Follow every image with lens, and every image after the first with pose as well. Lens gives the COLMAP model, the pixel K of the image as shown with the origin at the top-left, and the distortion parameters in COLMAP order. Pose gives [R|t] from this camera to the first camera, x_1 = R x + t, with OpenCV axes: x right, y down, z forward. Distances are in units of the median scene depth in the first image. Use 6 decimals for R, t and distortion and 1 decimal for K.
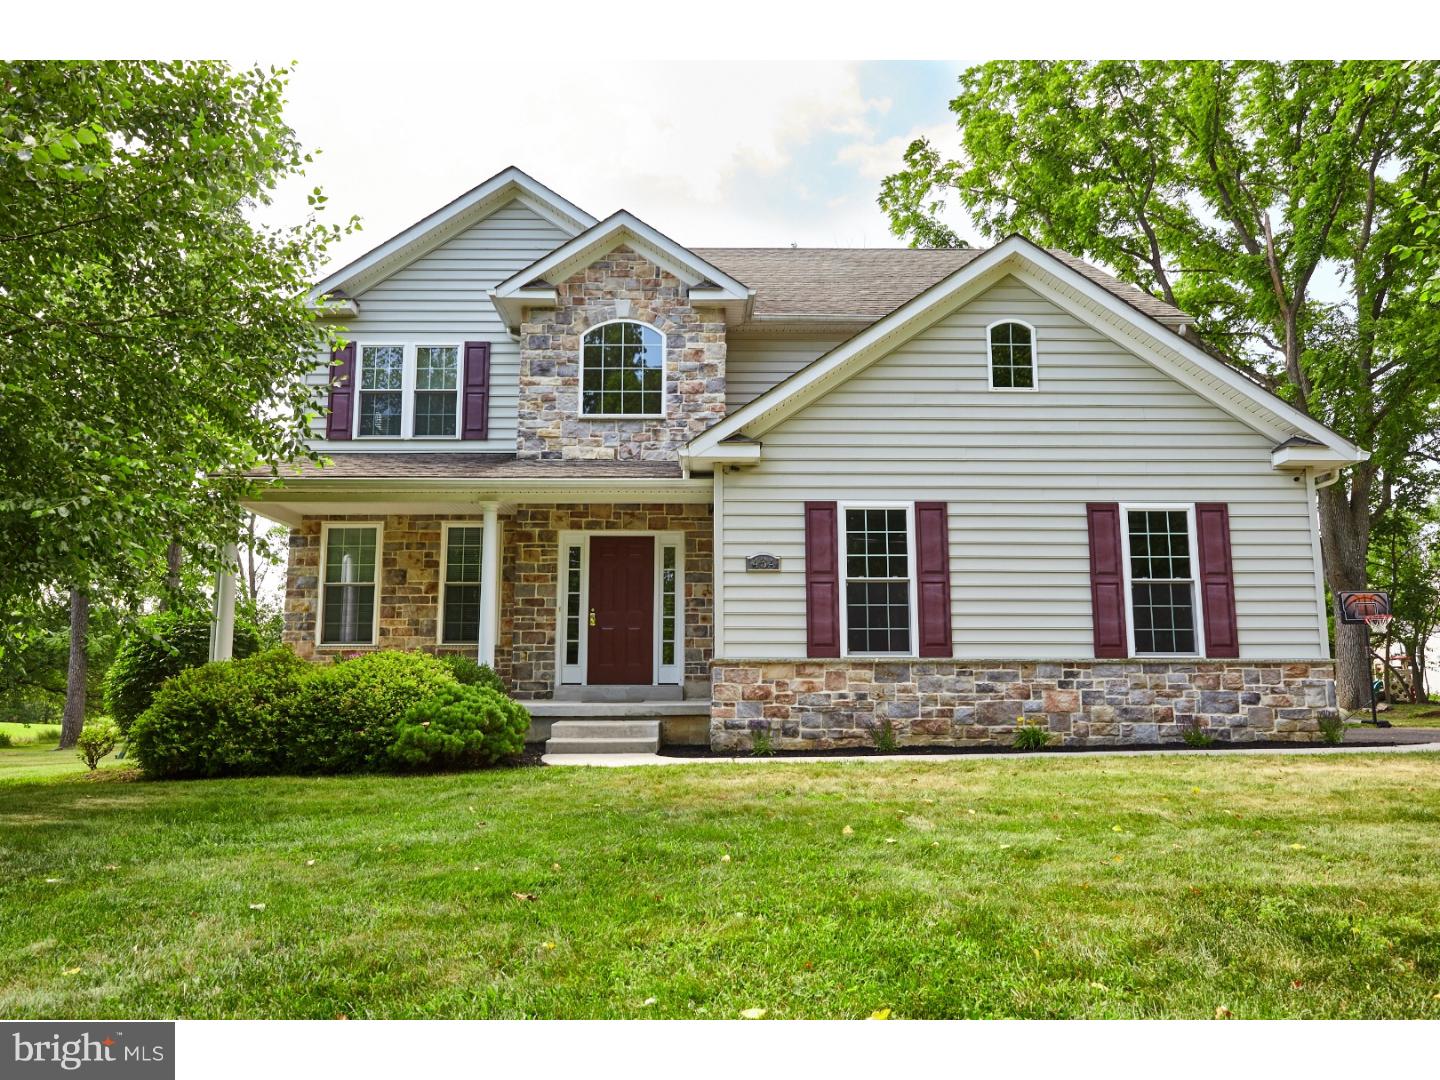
lens RADIAL K [[1006.6, 0, 724.6], [0, 1006.6, 533.3], [0, 0, 1]] dist [-0.003977, 0.011954]
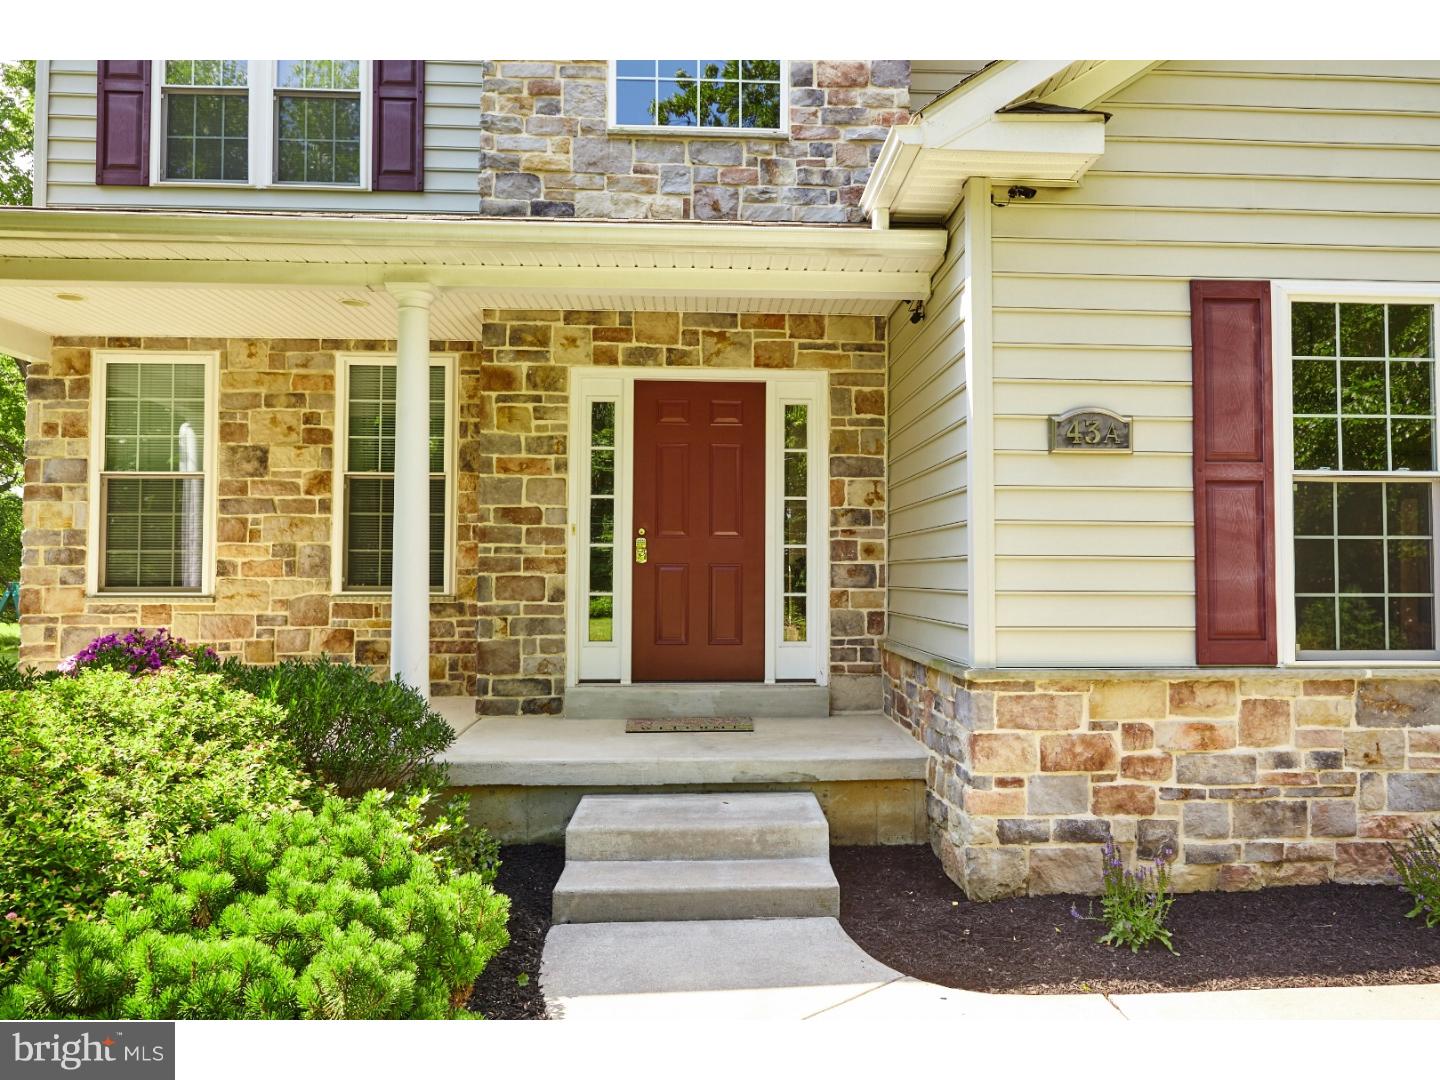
lens RADIAL K [[1006.6, 0, 762.3], [0, 1006.6, 533.5], [0, 0, 1]] dist [-0.003977, 0.011954]
pose [[0.999026, 0.005413, 0.043795, -0.093332], [-0.010146, 0.994034, 0.108594, 0.023347], [-0.042946, -0.108933, 0.993121, 0.508627]]
